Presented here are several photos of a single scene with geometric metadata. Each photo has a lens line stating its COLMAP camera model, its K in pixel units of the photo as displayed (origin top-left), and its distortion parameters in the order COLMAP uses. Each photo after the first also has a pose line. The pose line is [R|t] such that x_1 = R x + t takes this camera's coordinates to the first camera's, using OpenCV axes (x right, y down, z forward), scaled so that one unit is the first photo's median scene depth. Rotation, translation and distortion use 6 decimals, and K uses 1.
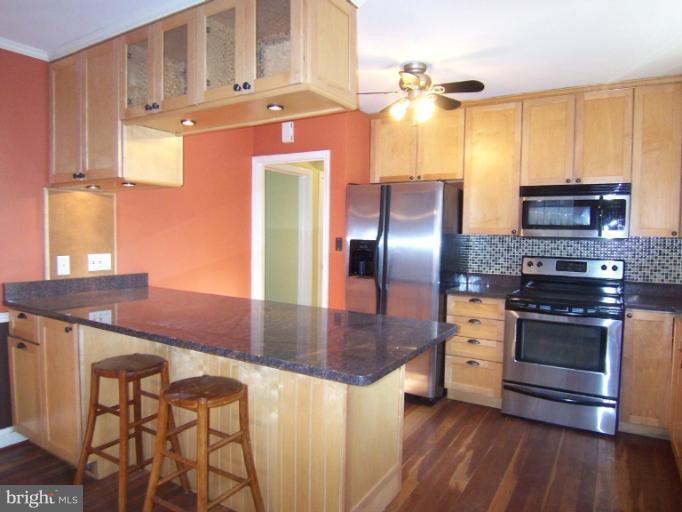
lens RADIAL K [[459.9, 0, 338.9], [0, 459.9, 257.0], [0, 0, 1]] dist [-0.018863, -0.023565]
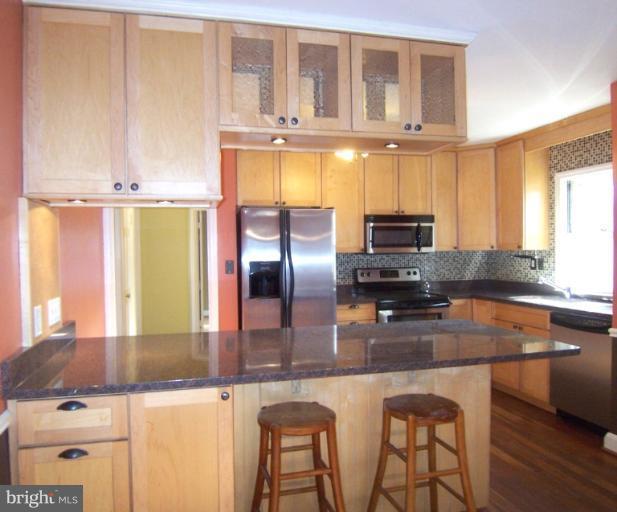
lens RADIAL K [[465.0, 0, 308.2], [0, 465.0, 254.0], [0, 0, 1]] dist [-0.024622, -0.003091]
pose [[0.677379, -0.032121, 0.734933, -0.767742], [0.066258, 0.997650, -0.017466, -0.035266], [-0.732644, 0.060526, 0.677915, 0.268070]]
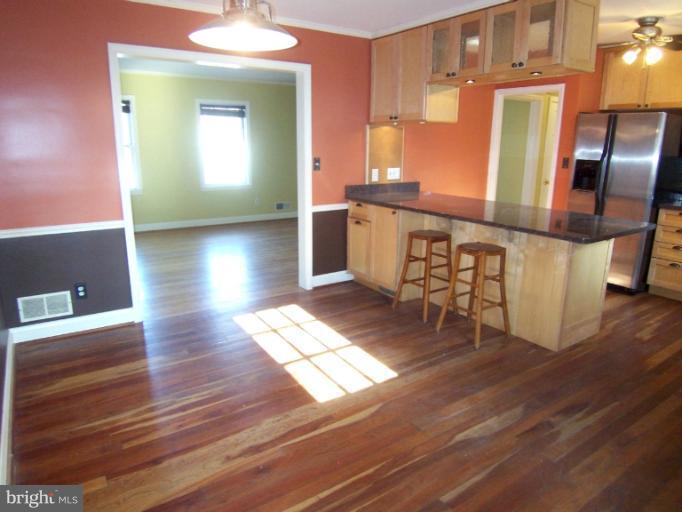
lens RADIAL K [[459.9, 0, 345.0], [0, 459.9, 258.4], [0, 0, 1]] dist [-0.018863, -0.023565]
pose [[0.915119, 0.092847, -0.392348, -0.046720], [-0.017773, 0.981467, 0.190806, -0.000431], [0.402793, -0.167637, 0.899809, -0.489521]]
